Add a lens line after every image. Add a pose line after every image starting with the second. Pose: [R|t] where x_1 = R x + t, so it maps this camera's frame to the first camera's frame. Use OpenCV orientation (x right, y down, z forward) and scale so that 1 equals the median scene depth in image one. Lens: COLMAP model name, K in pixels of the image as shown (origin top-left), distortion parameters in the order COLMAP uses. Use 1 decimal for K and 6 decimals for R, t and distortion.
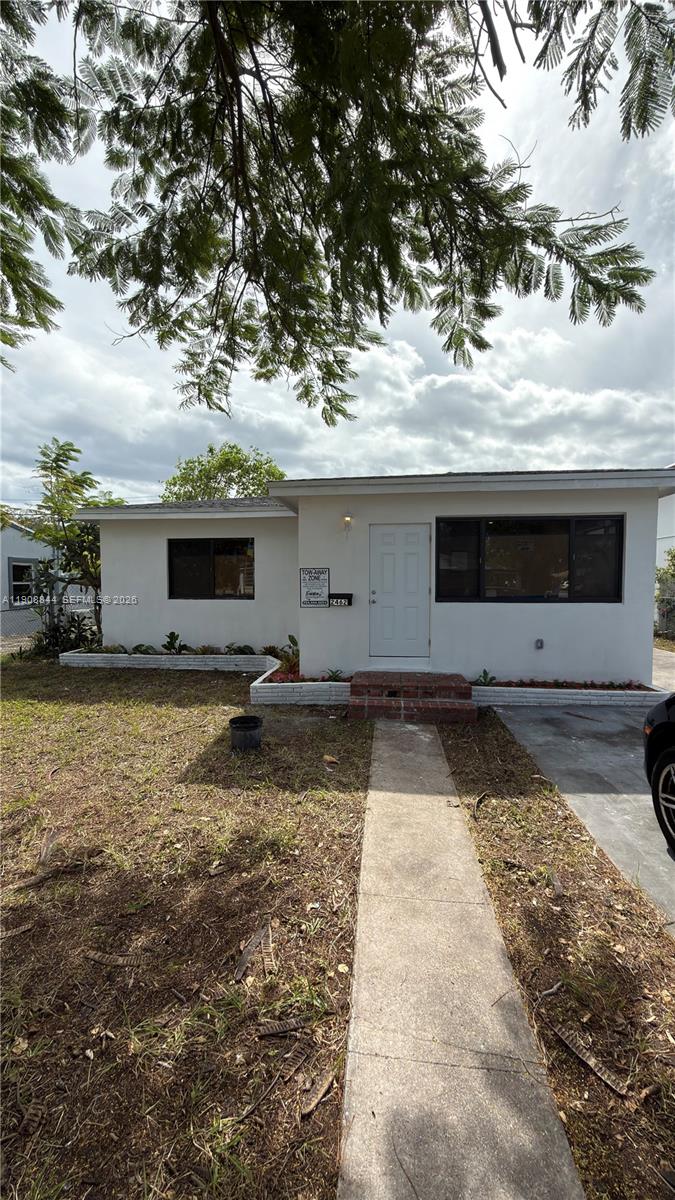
lens RADIAL K [[489.9, 0, 337.5], [0, 489.9, 600.0], [0, 0, 1]] dist [-0.000584, -0.000040]
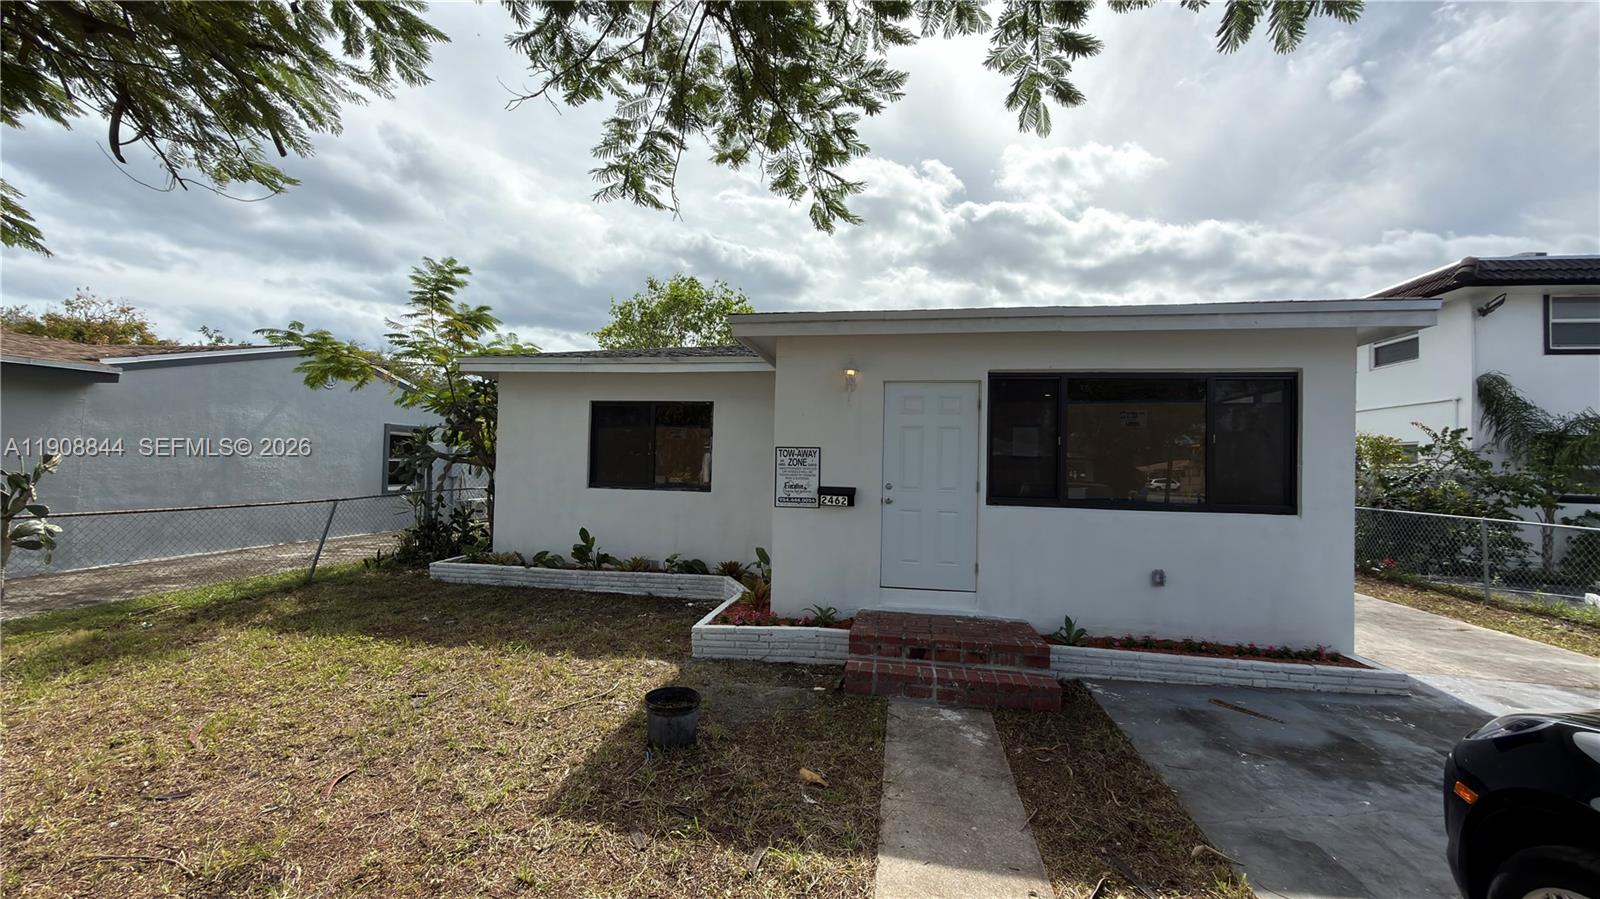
lens RADIAL K [[653.2, 0, 788.8], [0, 653.2, 431.5], [0, 0, 1]] dist [-0.000584, -0.000040]
pose [[0.997175, 0.020957, -0.072127, 0.004427], [-0.027564, 0.995389, -0.091872, -0.006090], [0.069869, 0.093600, 0.993155, 0.150137]]
